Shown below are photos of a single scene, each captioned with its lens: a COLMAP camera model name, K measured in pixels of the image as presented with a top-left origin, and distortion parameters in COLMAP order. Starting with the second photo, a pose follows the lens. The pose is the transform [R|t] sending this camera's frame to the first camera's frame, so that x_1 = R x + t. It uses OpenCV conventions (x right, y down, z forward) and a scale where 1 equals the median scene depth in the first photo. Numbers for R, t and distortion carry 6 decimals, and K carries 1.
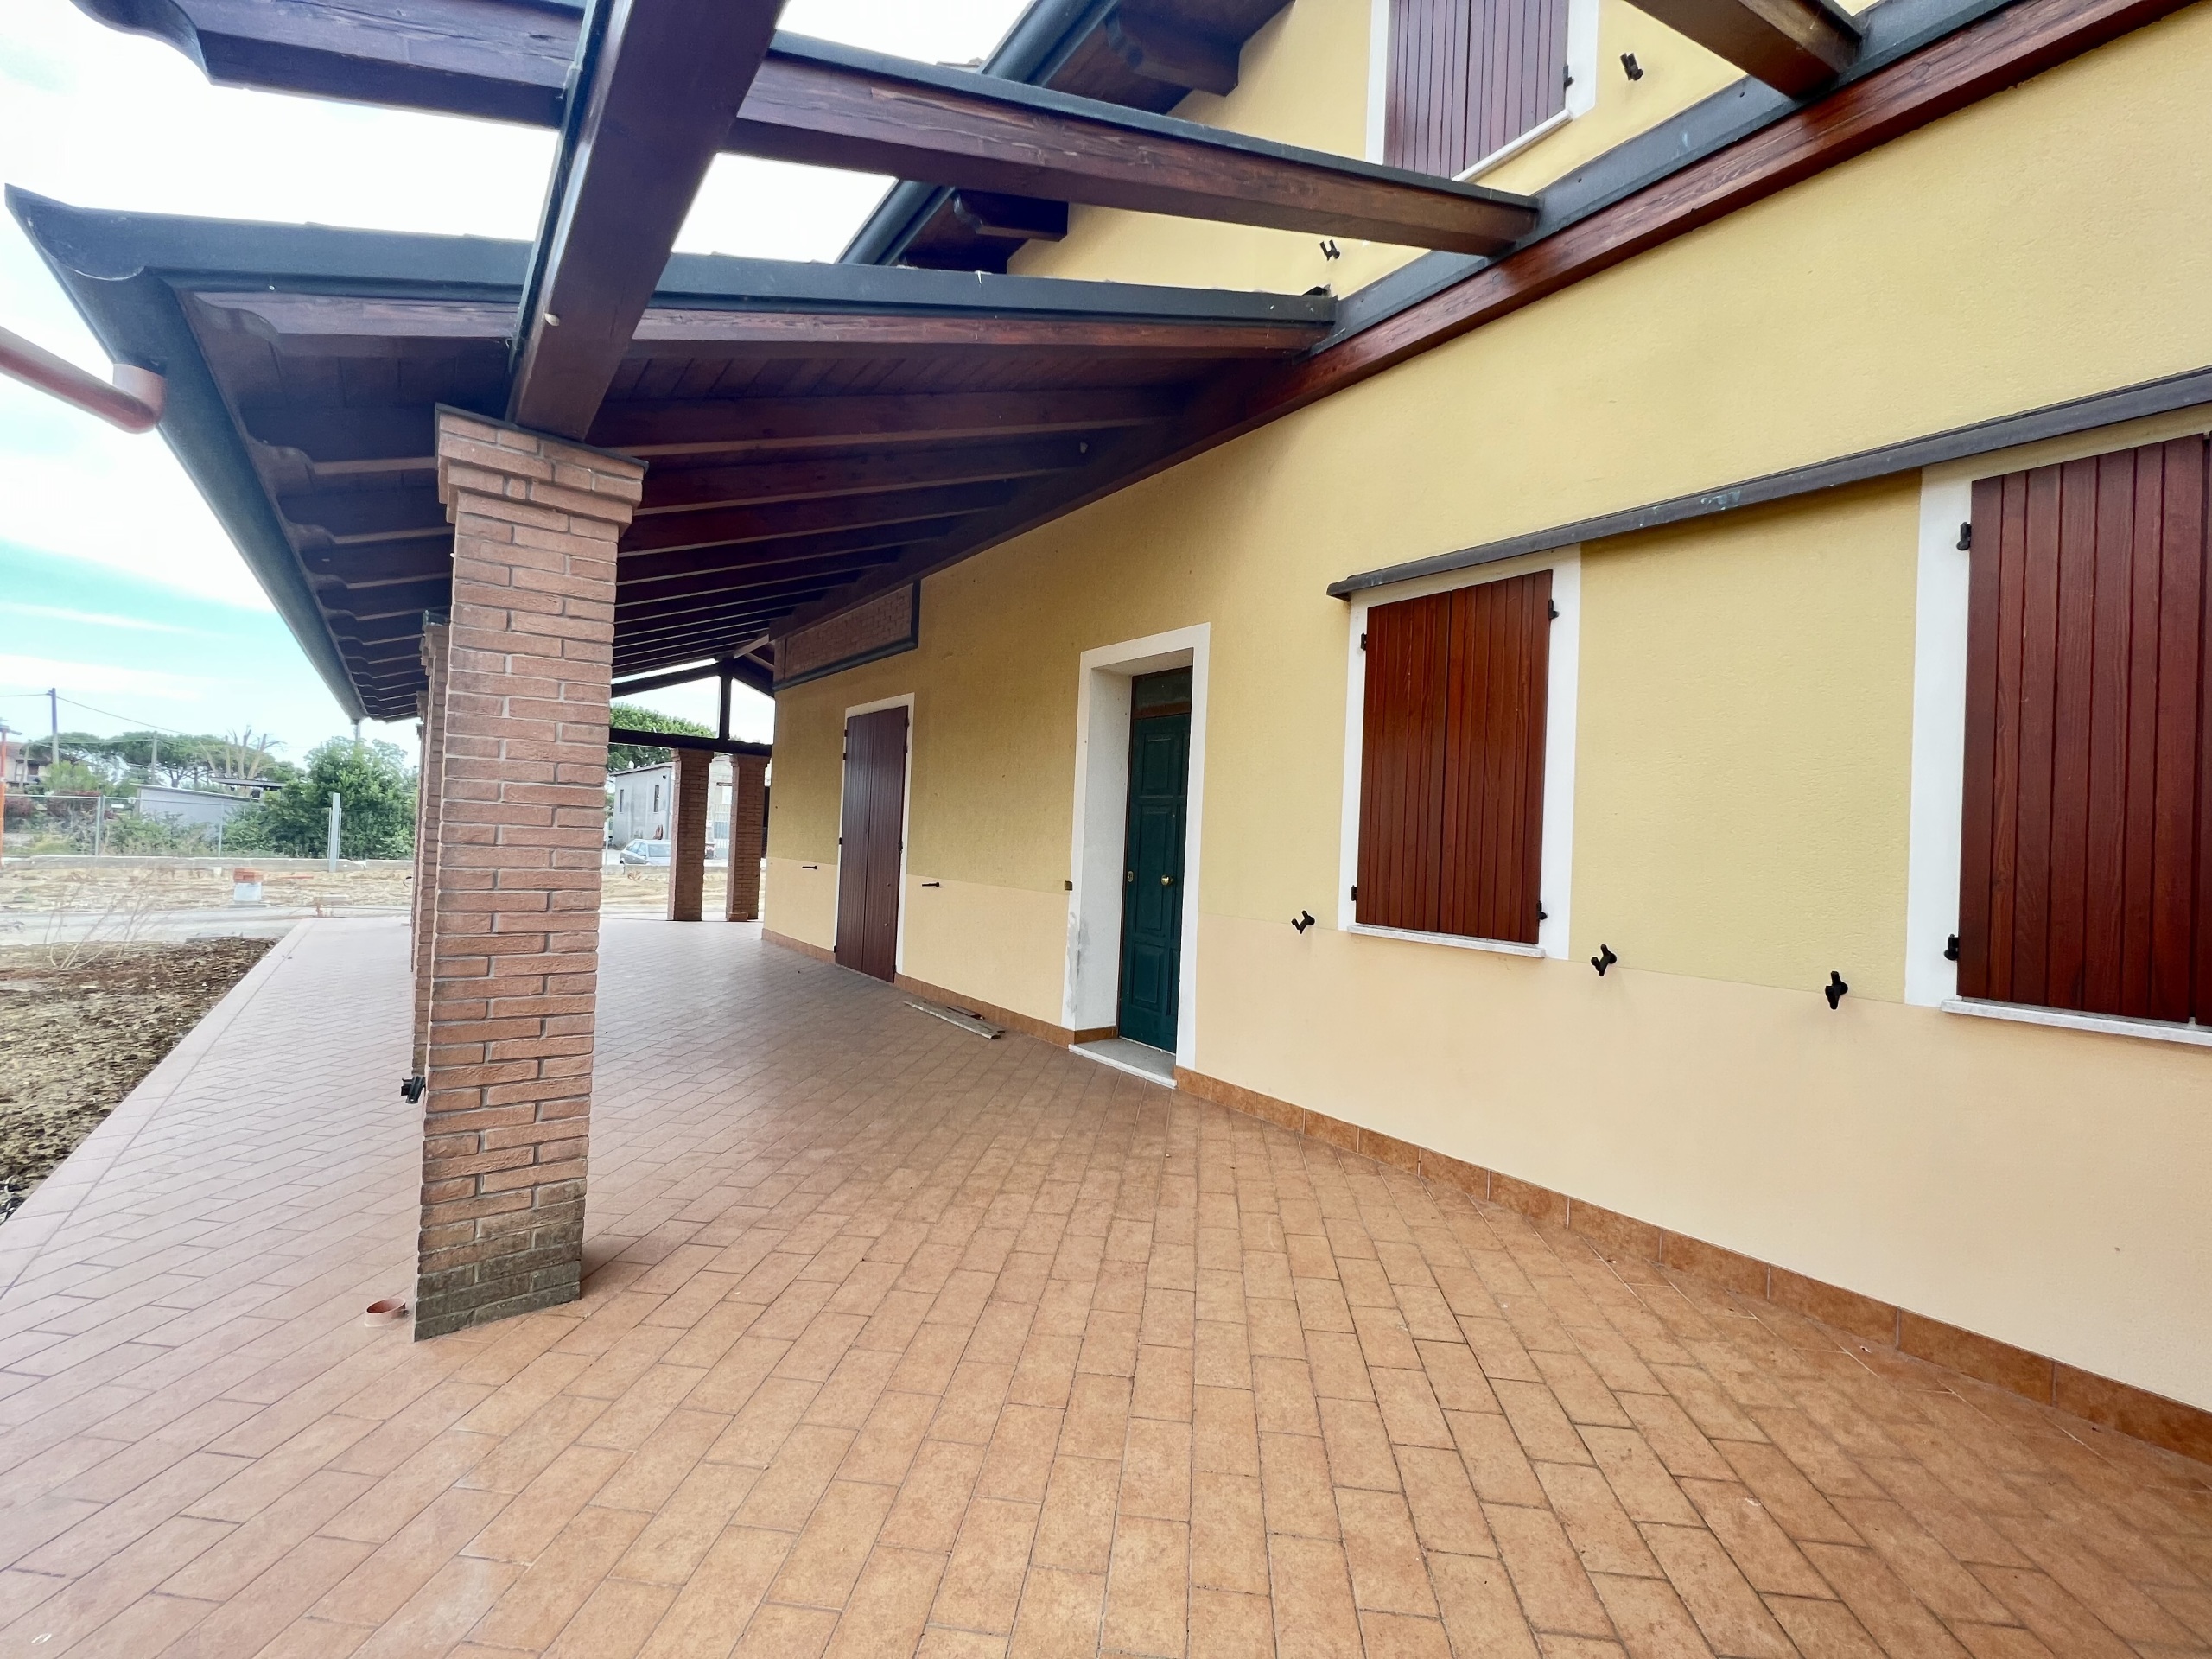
lens RADIAL K [[886.1, 0, 1108.4], [0, 886.1, 835.9], [0, 0, 1]] dist [0.000111, 0.000433]
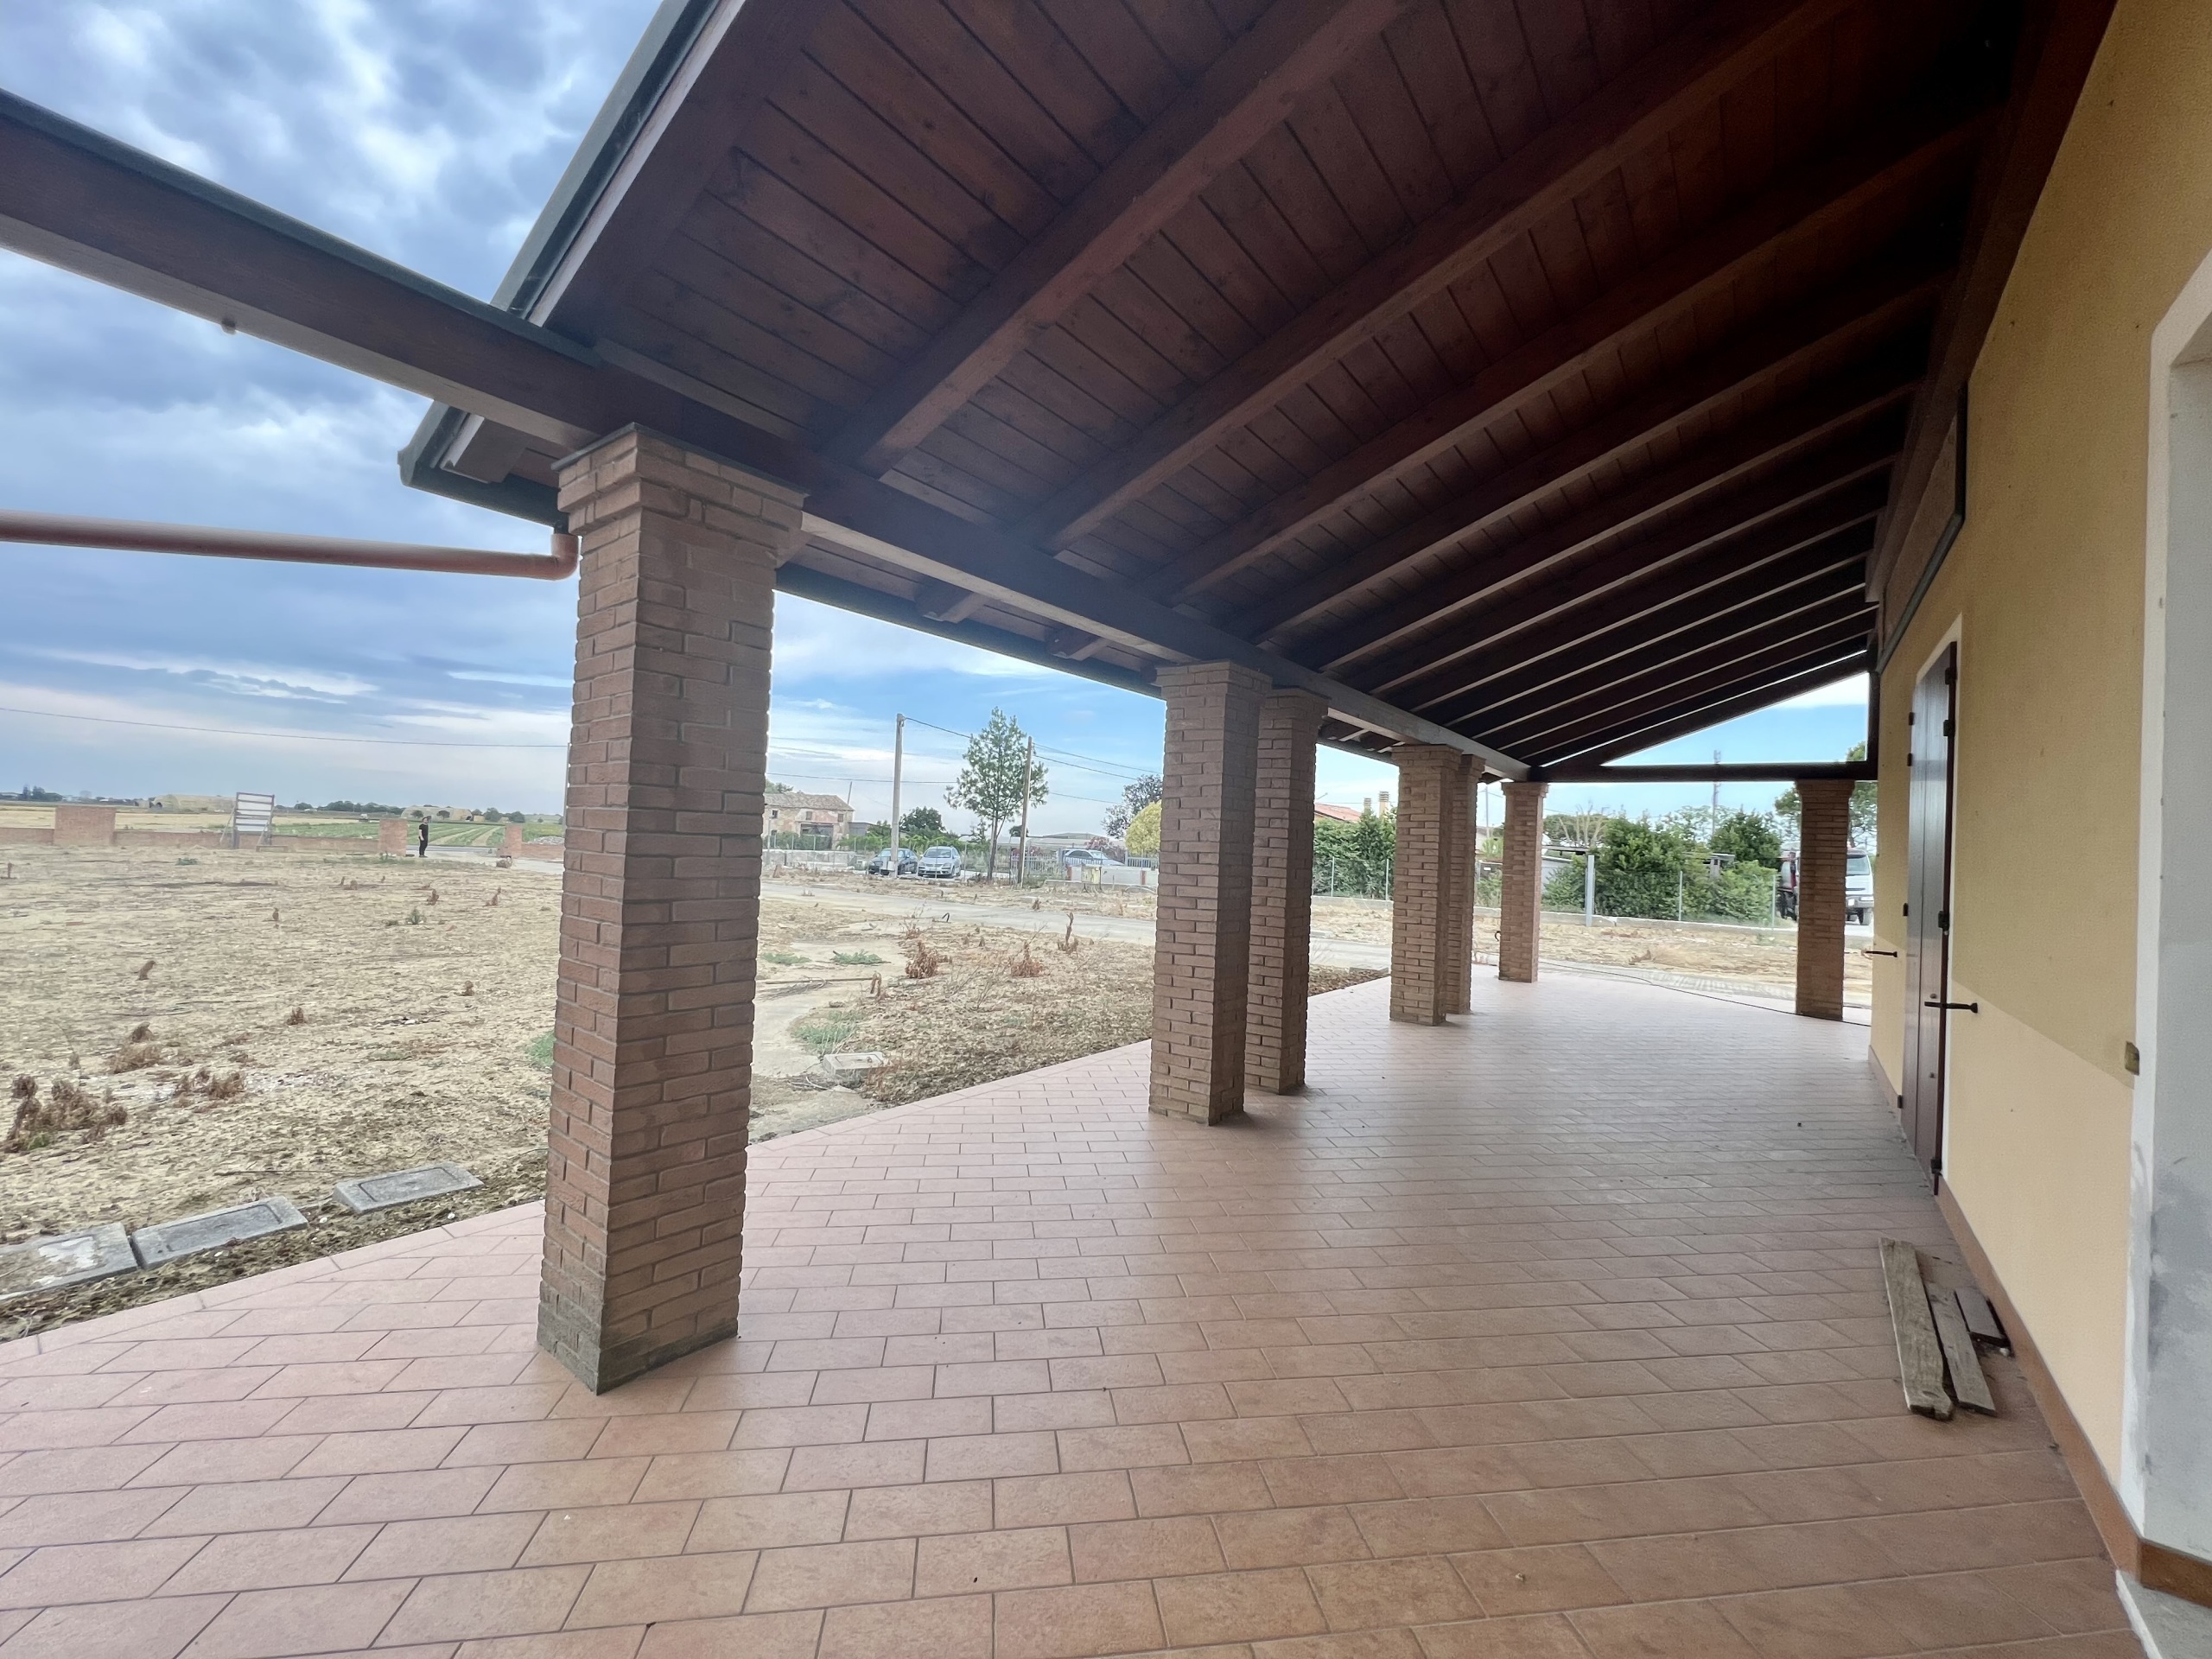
lens RADIAL K [[886.1, 0, 1105.5], [0, 886.1, 832.6], [0, 0, 1]] dist [0.000111, 0.000433]
pose [[0.252929, -0.045721, -0.966404, 0.275538], [-0.026818, 0.998168, -0.054242, 0.003138], [0.967113, 0.039637, 0.251239, 0.862597]]
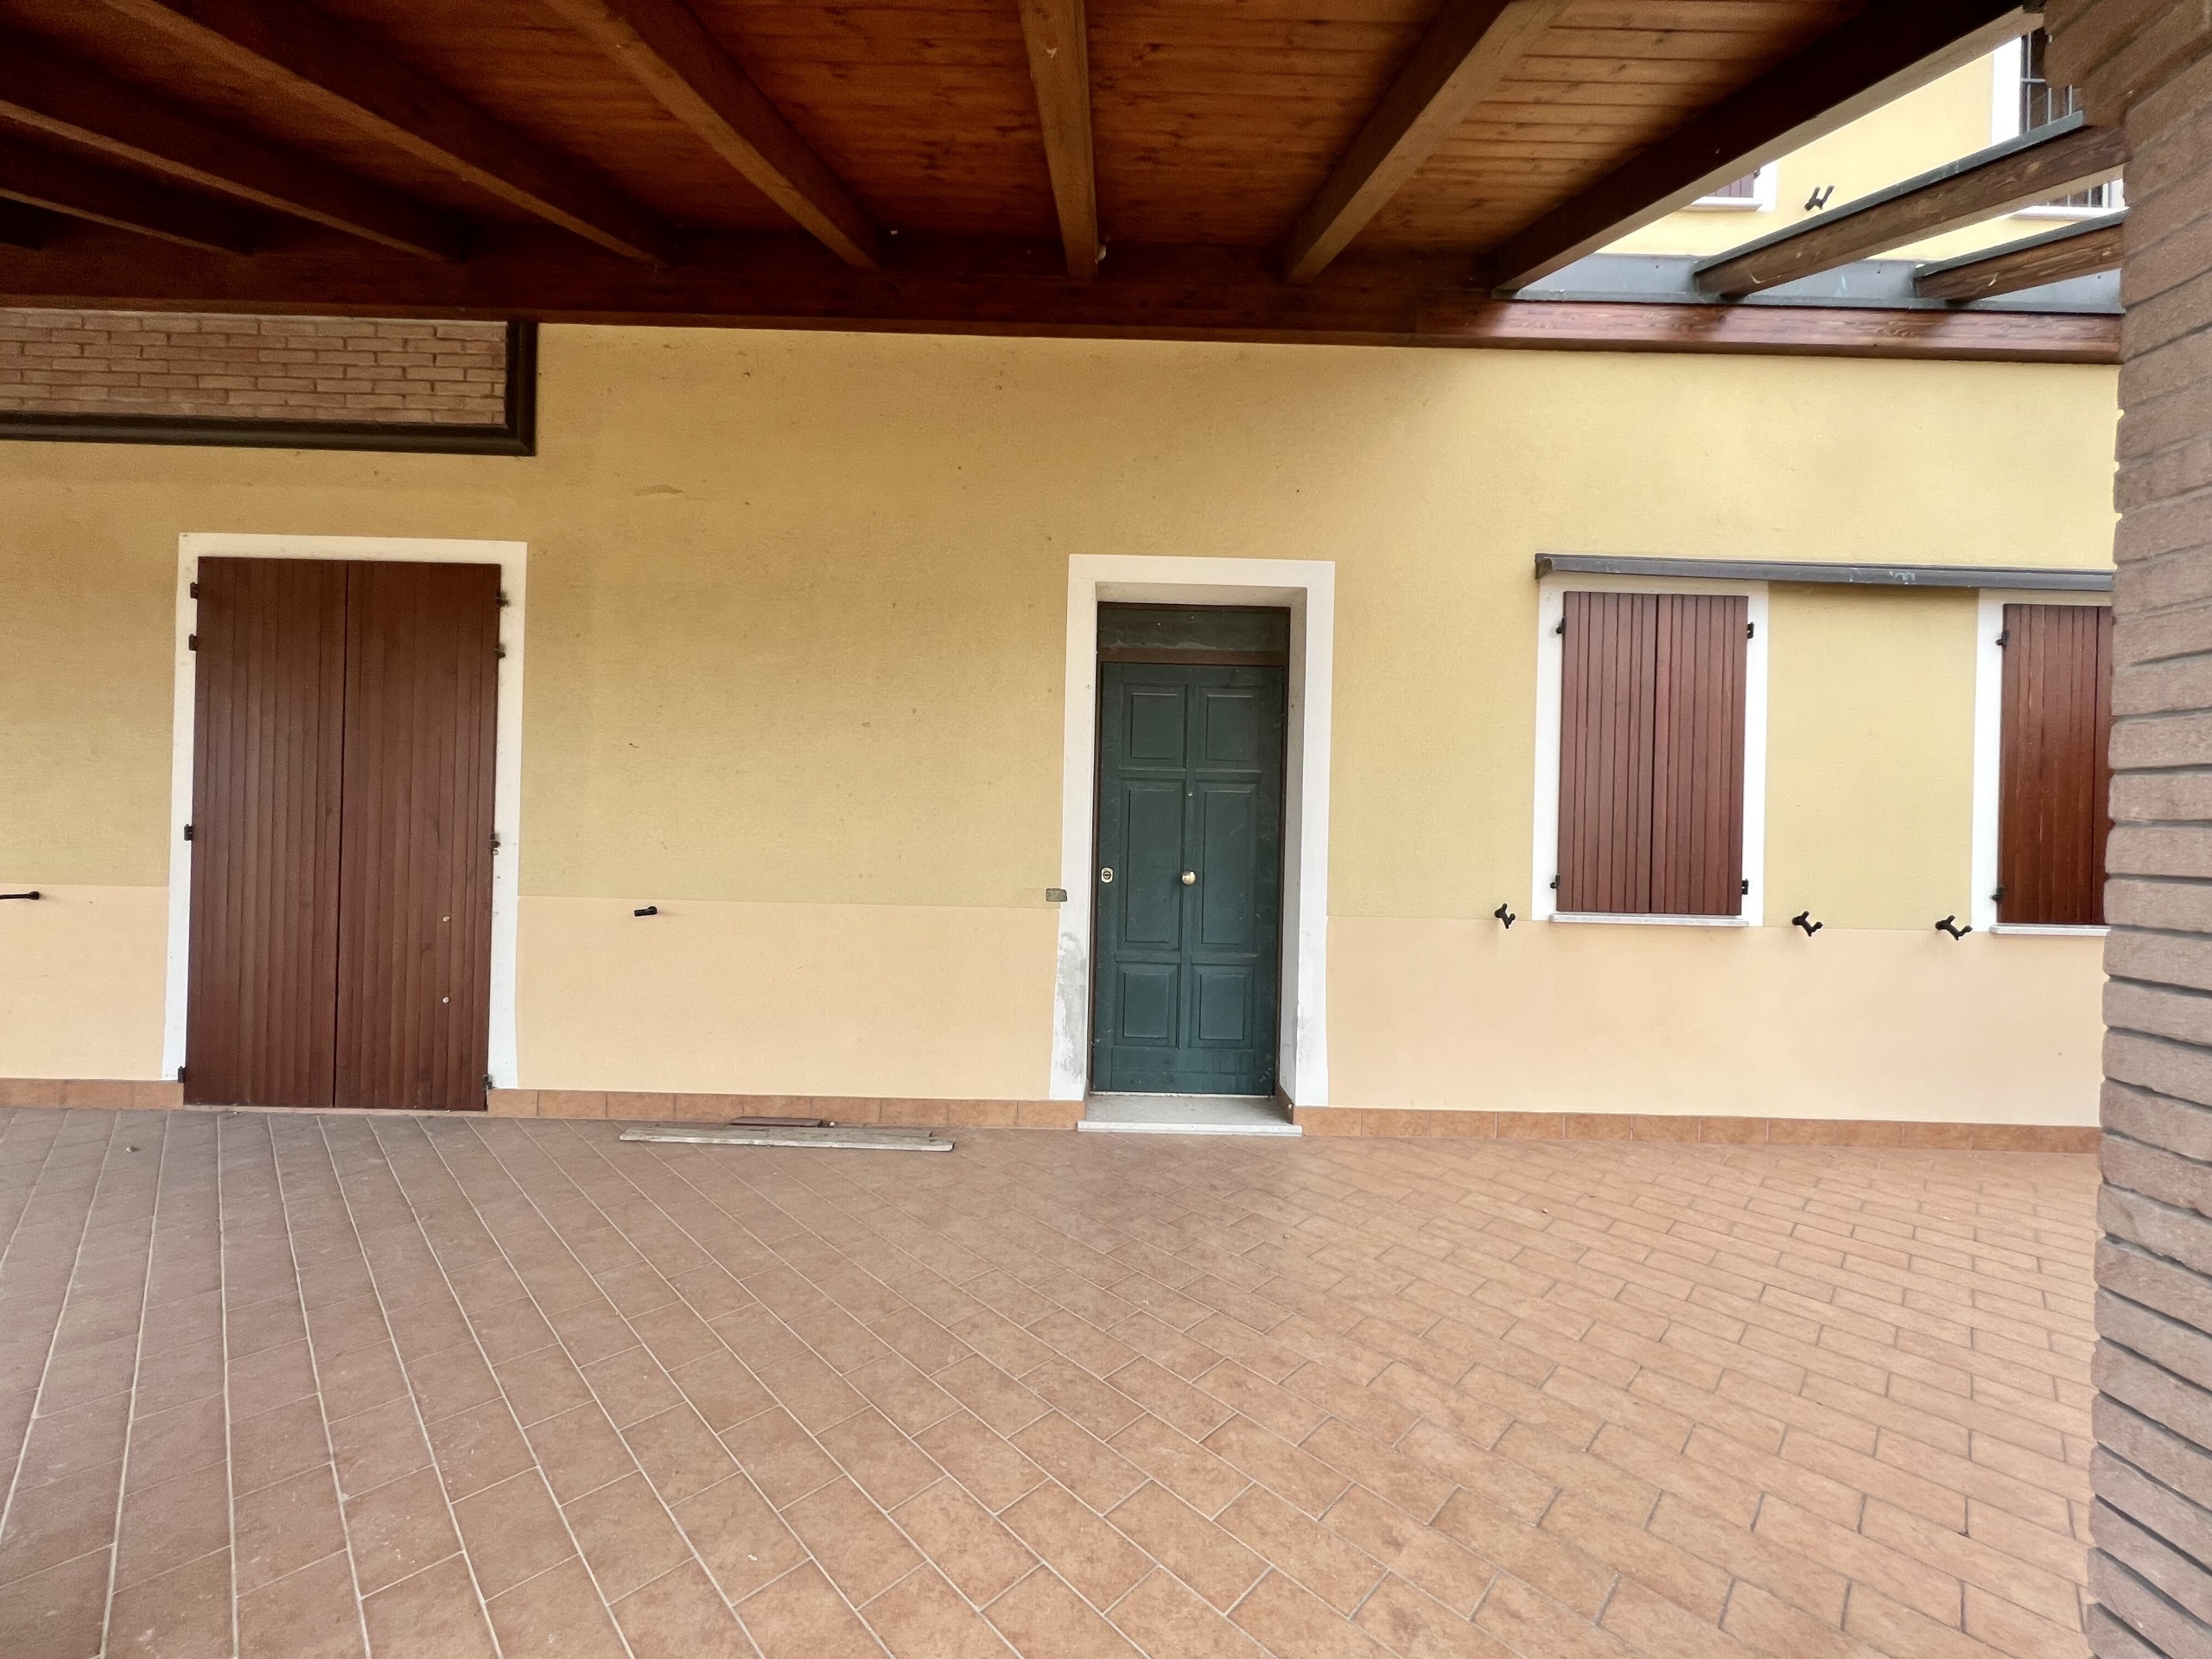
lens RADIAL K [[886.1, 0, 1107.4], [0, 886.1, 833.9], [0, 0, 1]] dist [0.000111, 0.000433]
pose [[0.614725, -0.034212, 0.787999, -0.872287], [-0.002443, 0.998971, 0.045277, -0.034802], [-0.788738, -0.029758, 0.614009, 0.855061]]
